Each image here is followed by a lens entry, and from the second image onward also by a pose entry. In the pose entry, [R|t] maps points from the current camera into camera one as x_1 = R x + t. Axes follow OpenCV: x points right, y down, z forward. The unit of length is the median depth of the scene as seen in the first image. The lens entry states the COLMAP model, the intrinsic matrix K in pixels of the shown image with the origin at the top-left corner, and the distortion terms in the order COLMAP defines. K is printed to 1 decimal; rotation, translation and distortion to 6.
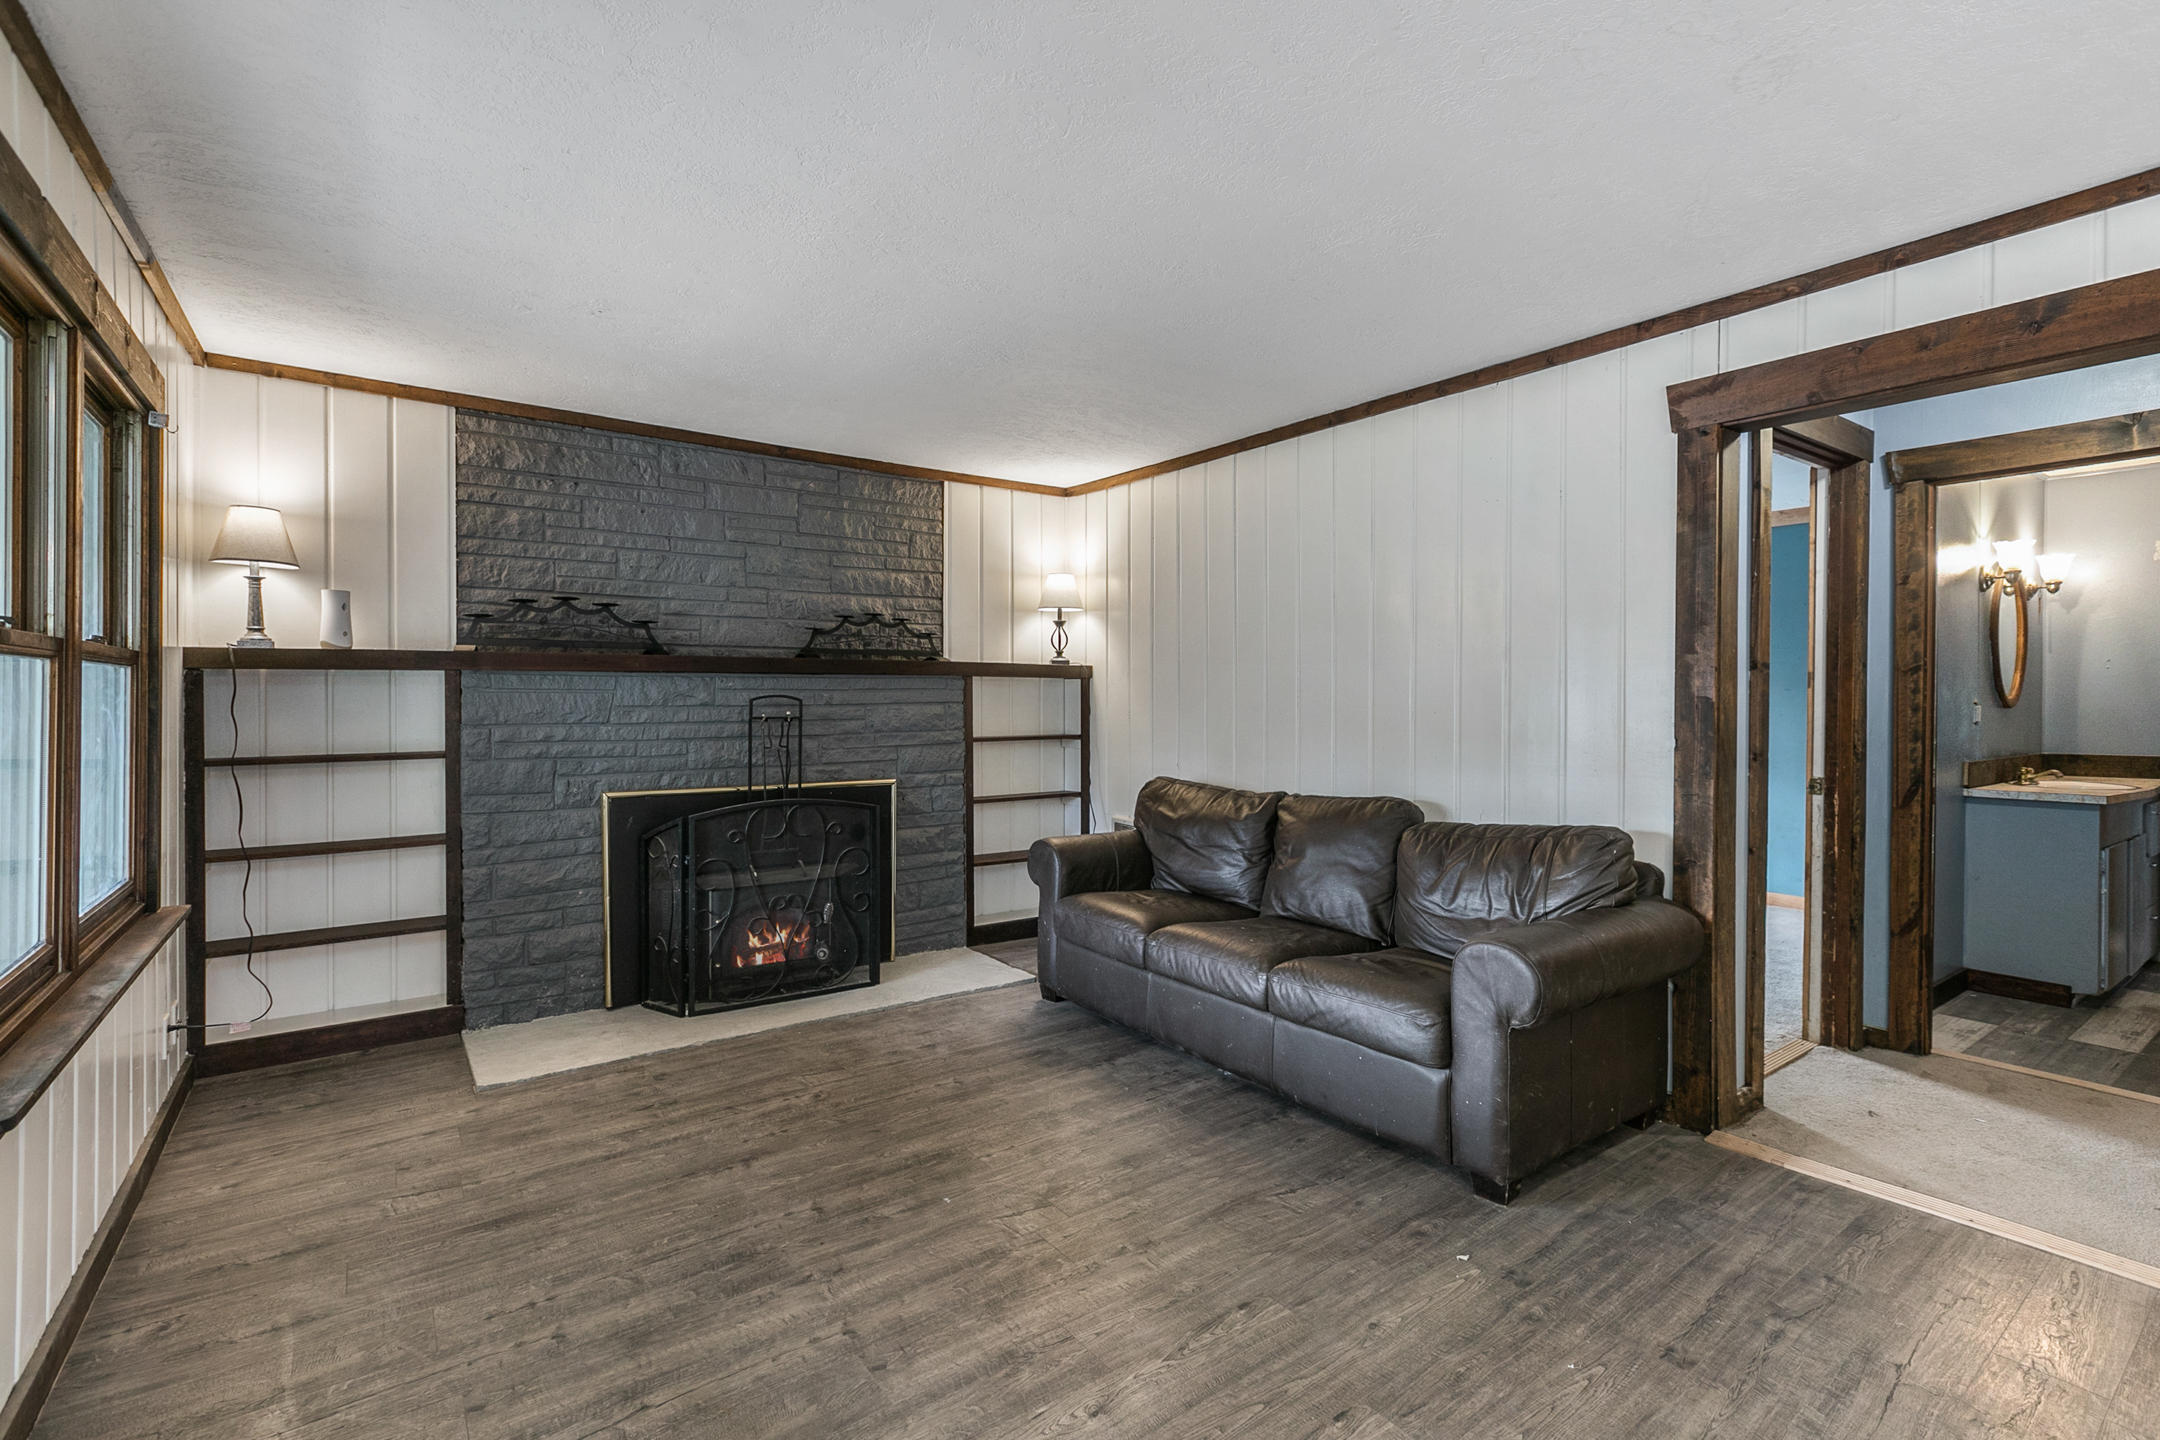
lens RADIAL K [[978.9, 0, 1073.5], [0, 978.9, 696.2], [0, 0, 1]] dist [-0.002837, -0.001491]
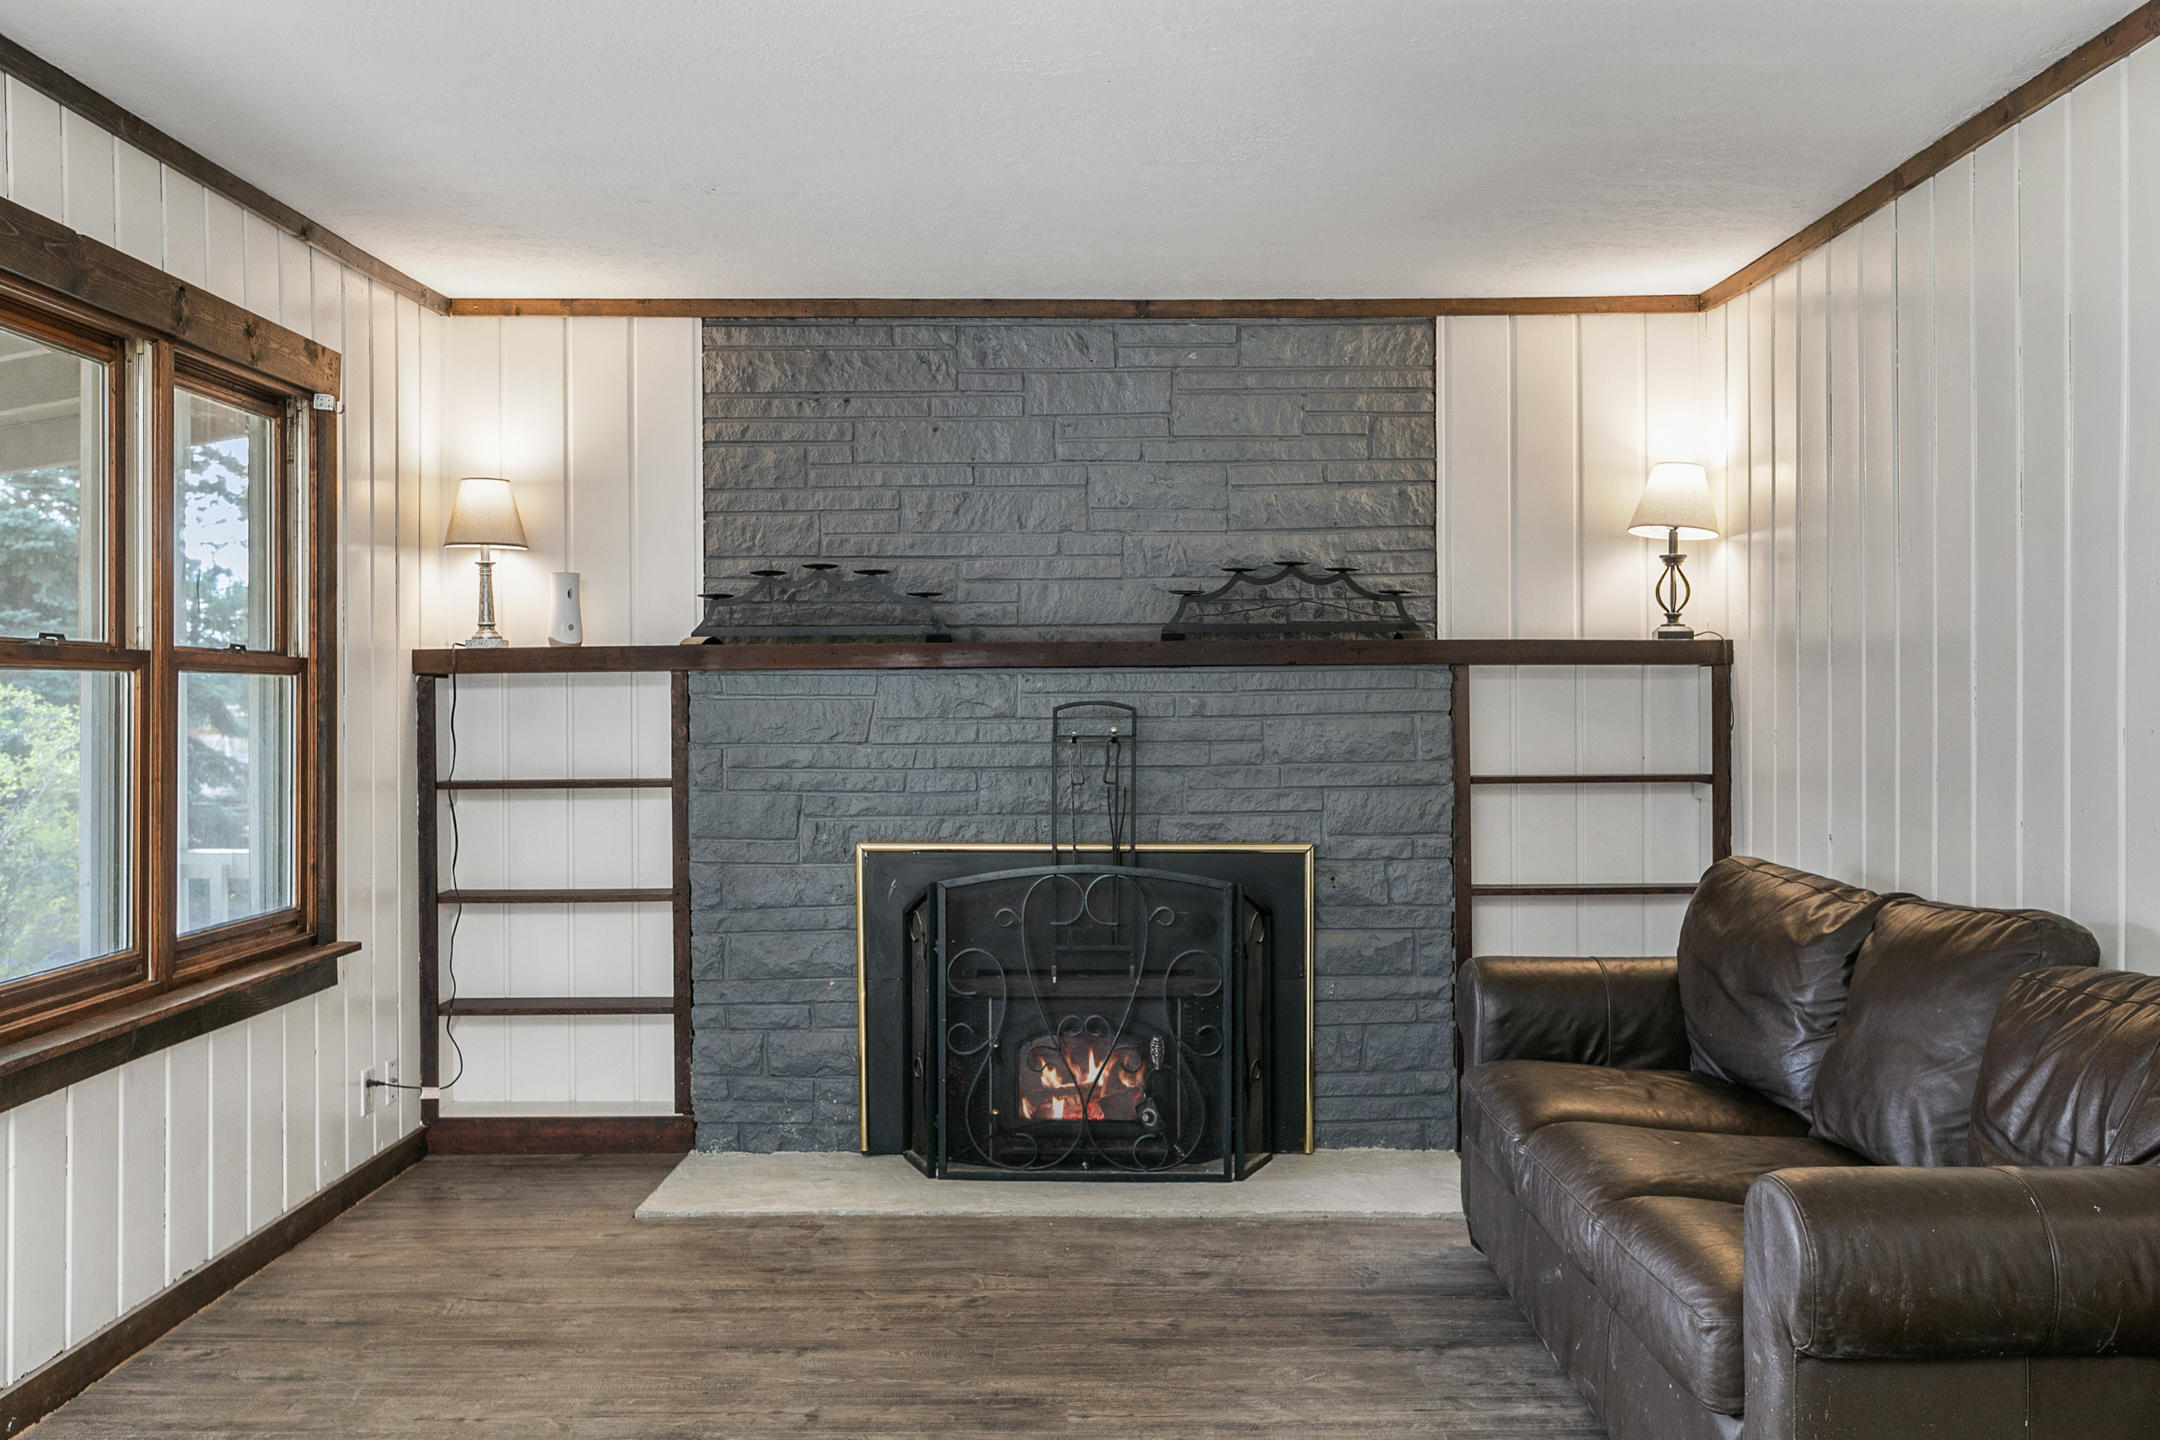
lens RADIAL K [[1943.1, 0, 1084.7], [0, 1943.1, 706.8], [0, 0, 1]] dist [-0.021927, 0.003245]
pose [[0.803053, -0.003593, -0.595897, 0.480523], [0.005530, 0.999984, 0.001423, 0.000619], [0.595883, -0.004438, 0.803059, -0.015036]]
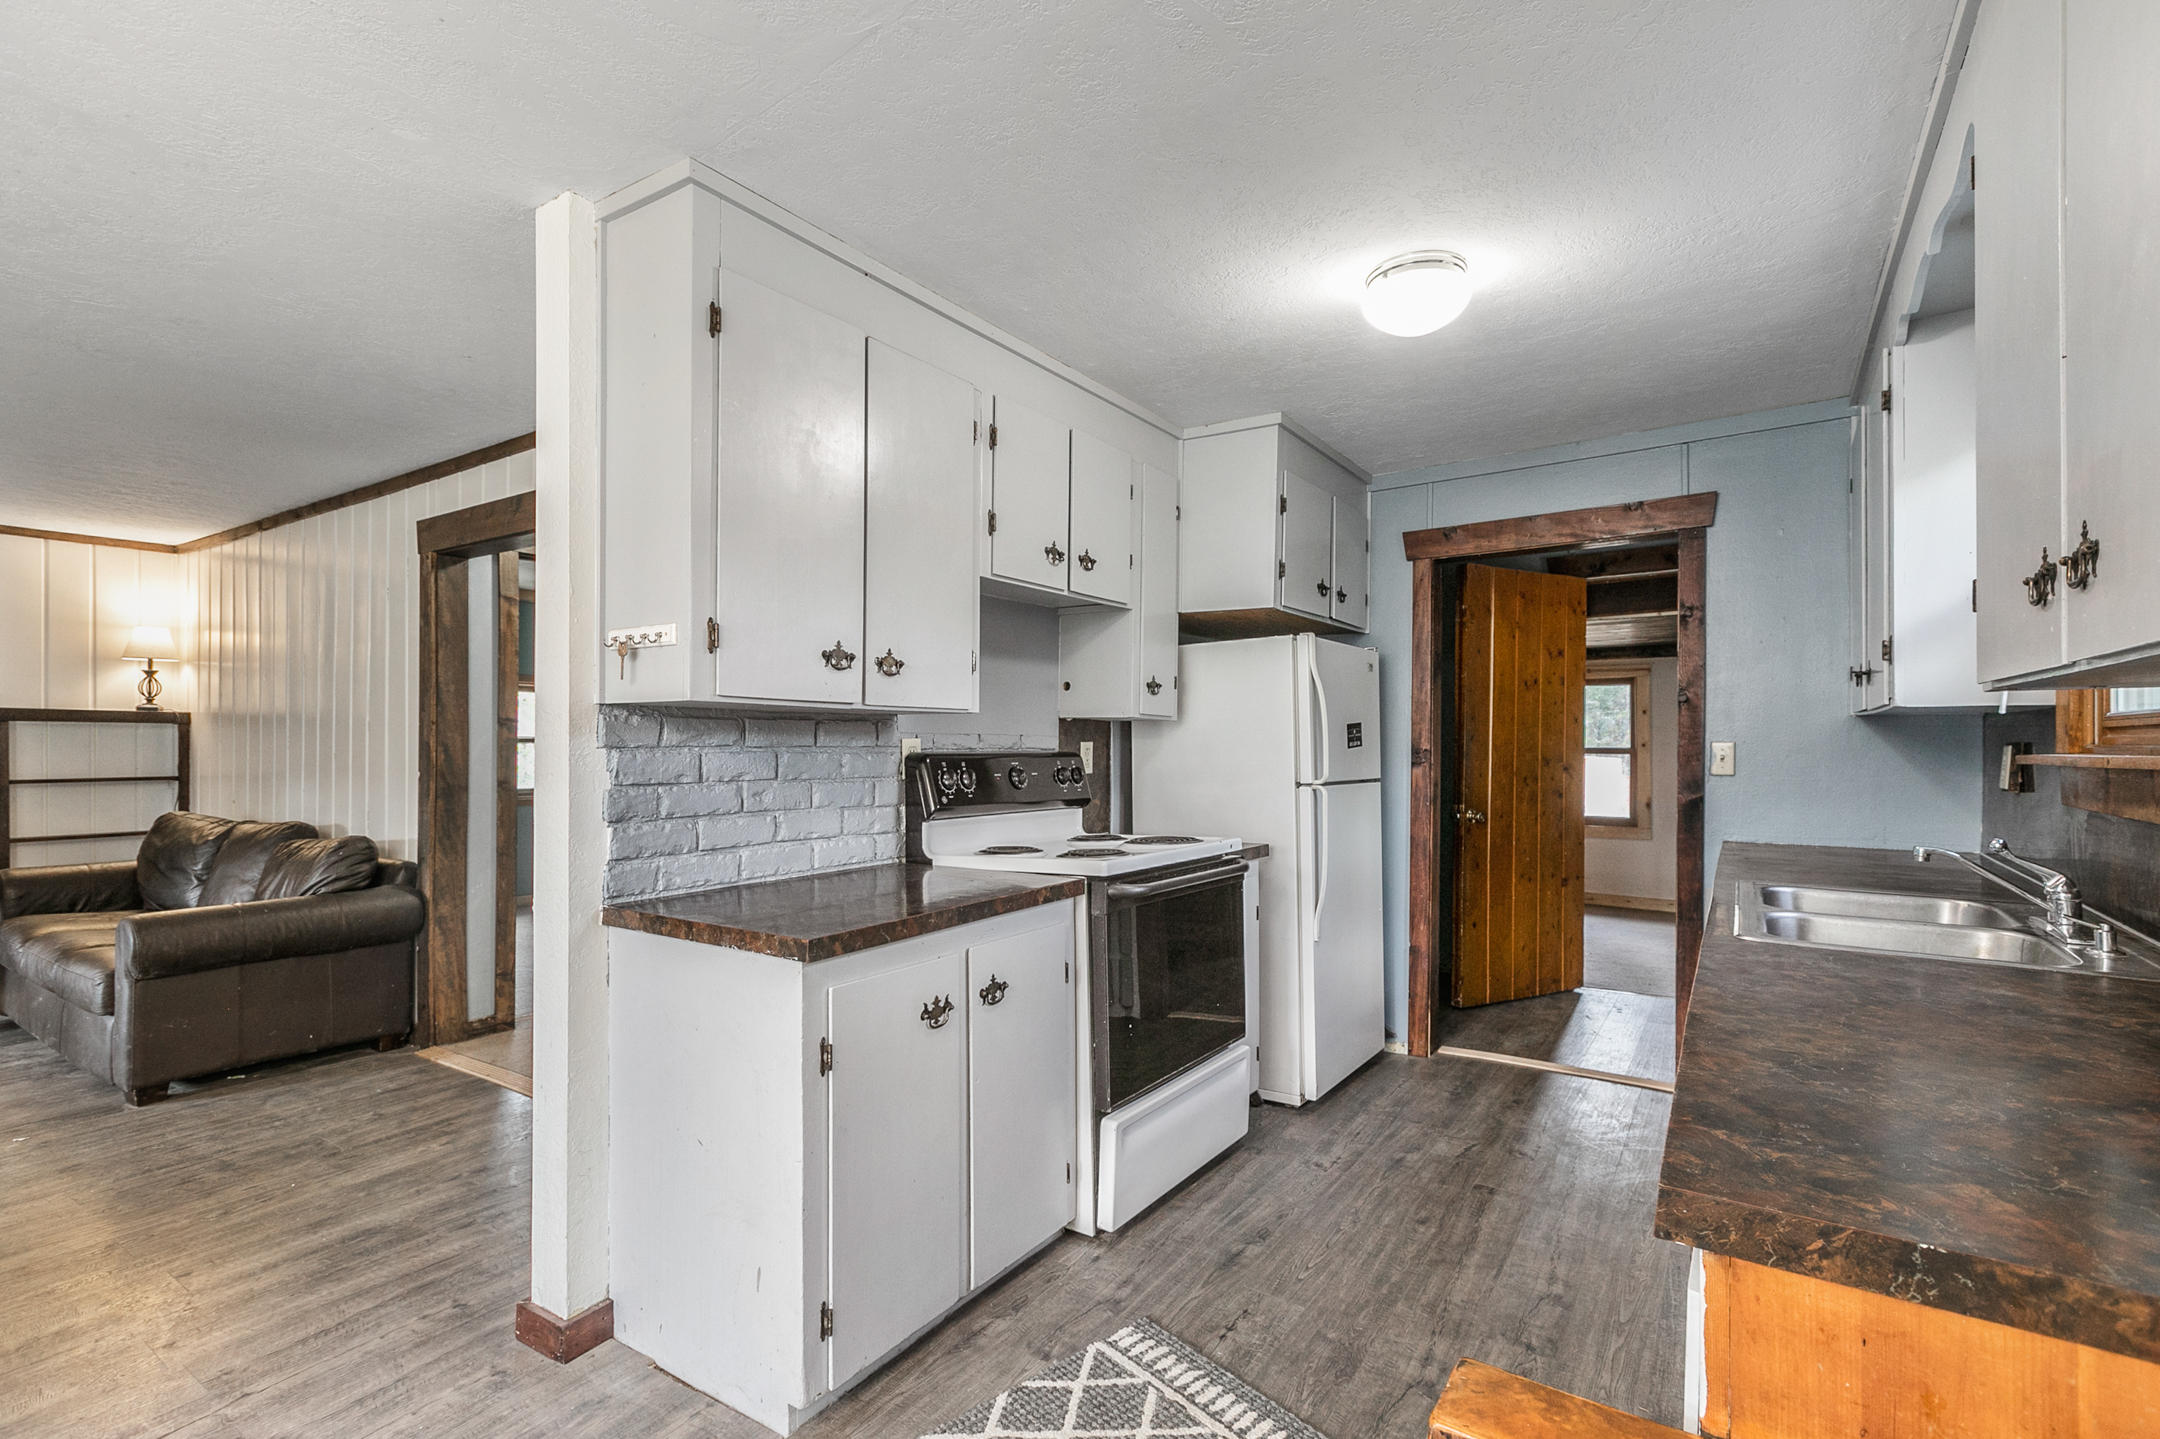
lens RADIAL K [[978.9, 0, 1088.0], [0, 978.9, 731.2], [0, 0, 1]] dist [-0.002837, -0.001491]
pose [[0.935457, 0.004214, 0.353415, 0.791763], [-0.001195, 0.999961, -0.008761, -0.002520], [-0.353438, 0.007773, 0.935425, -0.509297]]
